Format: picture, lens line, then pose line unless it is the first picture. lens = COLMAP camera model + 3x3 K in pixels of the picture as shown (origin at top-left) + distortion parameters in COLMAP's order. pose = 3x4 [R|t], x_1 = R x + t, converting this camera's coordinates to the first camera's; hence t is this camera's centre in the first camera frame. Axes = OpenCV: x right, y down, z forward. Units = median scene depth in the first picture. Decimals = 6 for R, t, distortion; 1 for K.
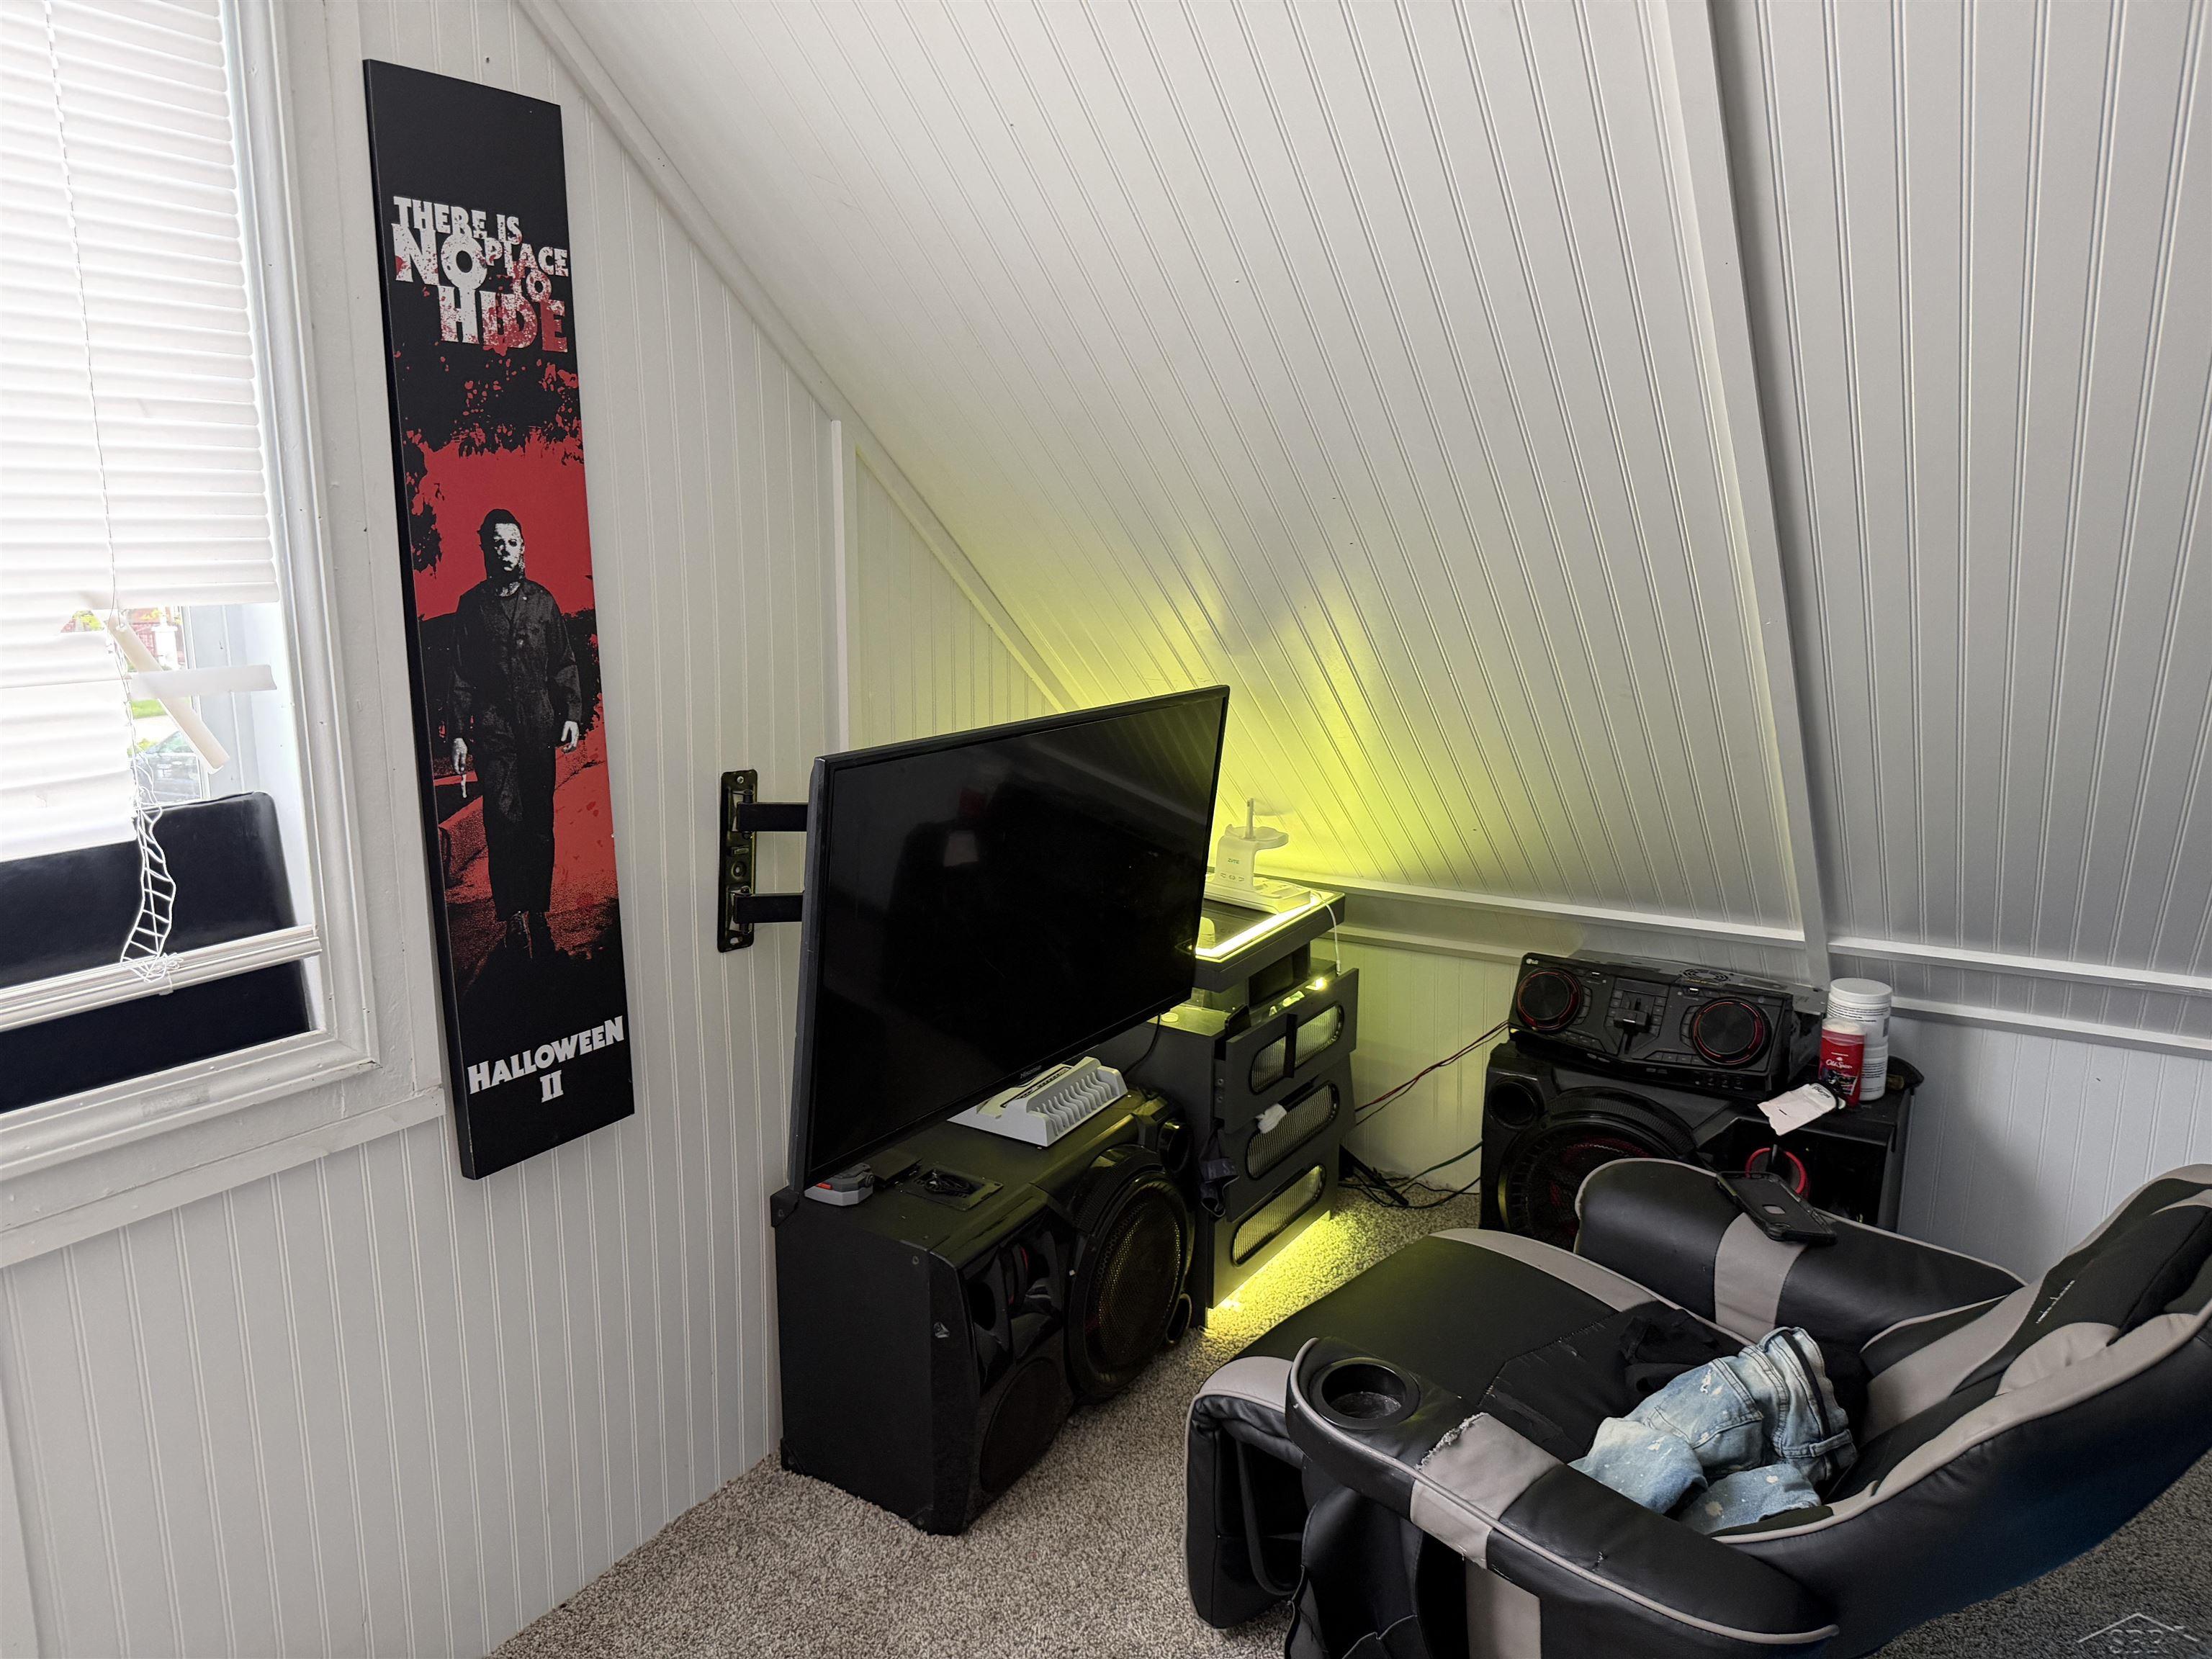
lens RADIAL K [[1543.1, 0, 1106.0], [0, 1543.1, 829.5], [0, 0, 1]] dist [0.000170, 0.001261]
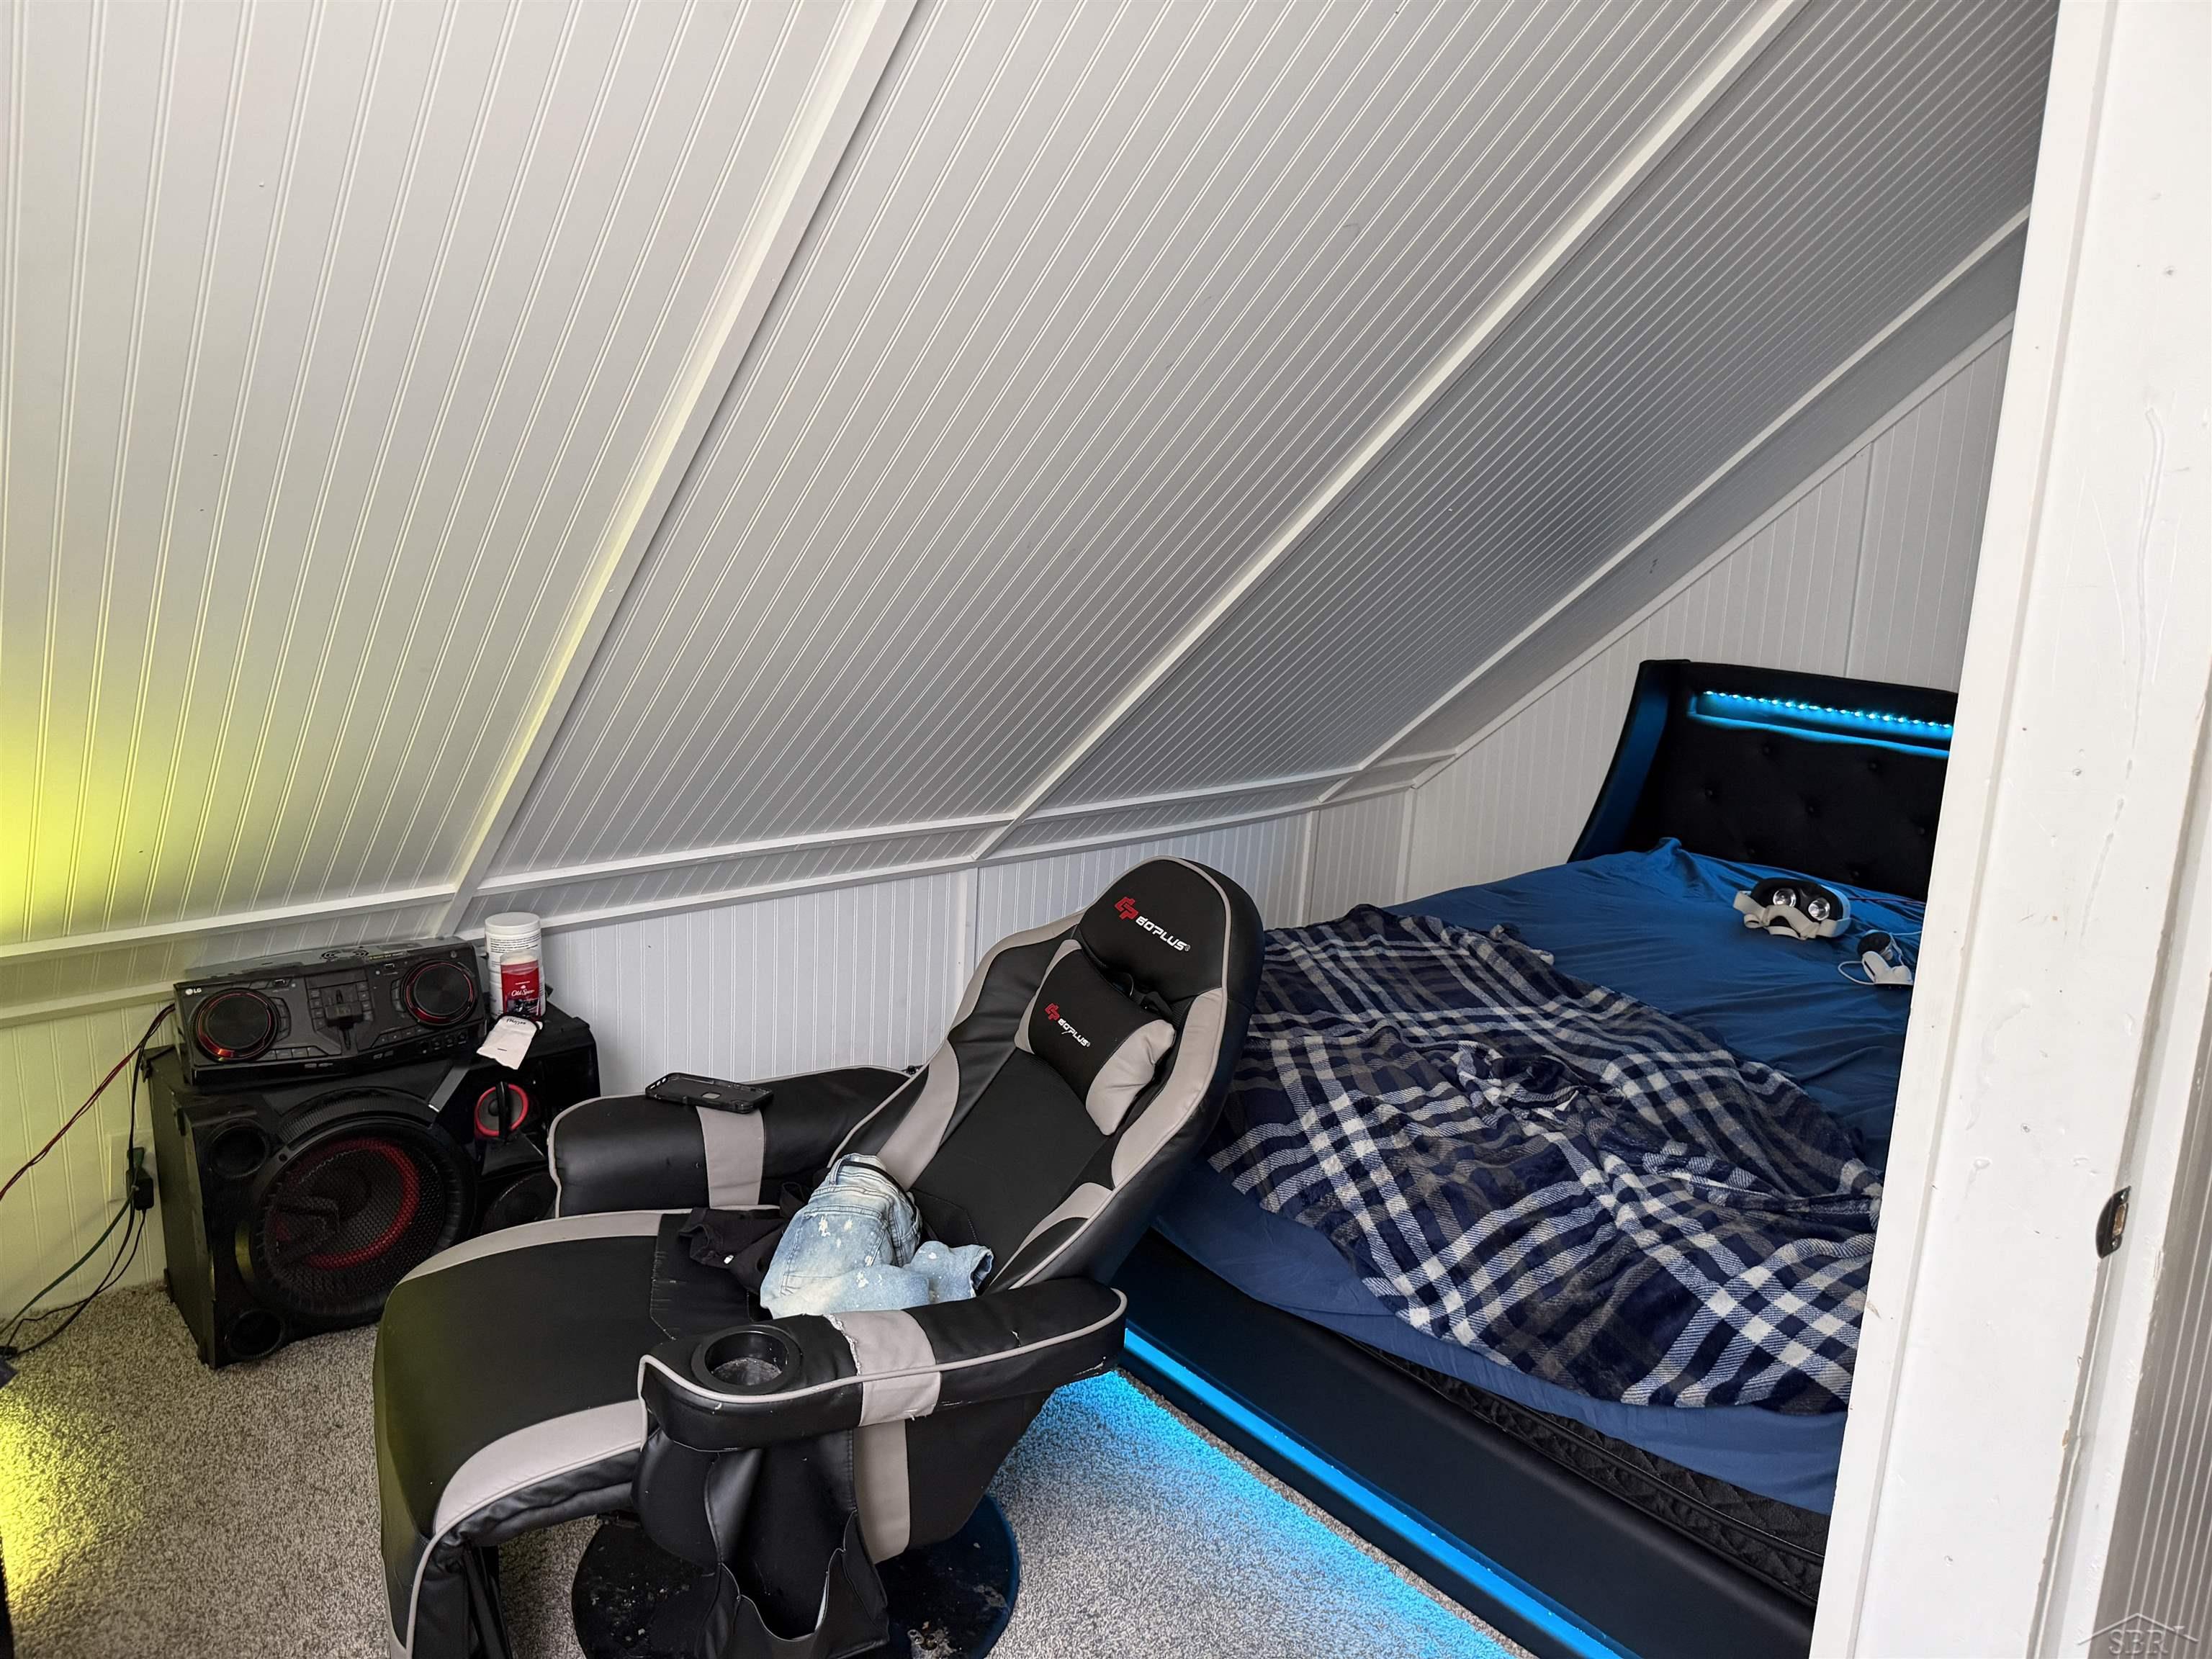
lens RADIAL K [[1543.1, 0, 1106.0], [0, 1543.1, 829.5], [0, 0, 1]] dist [0.000170, 0.001261]
pose [[0.223696, -0.174648, 0.958884, -0.457719], [0.133877, 0.979995, 0.147261, -0.066410], [-0.965421, 0.095431, 0.242603, 0.314832]]
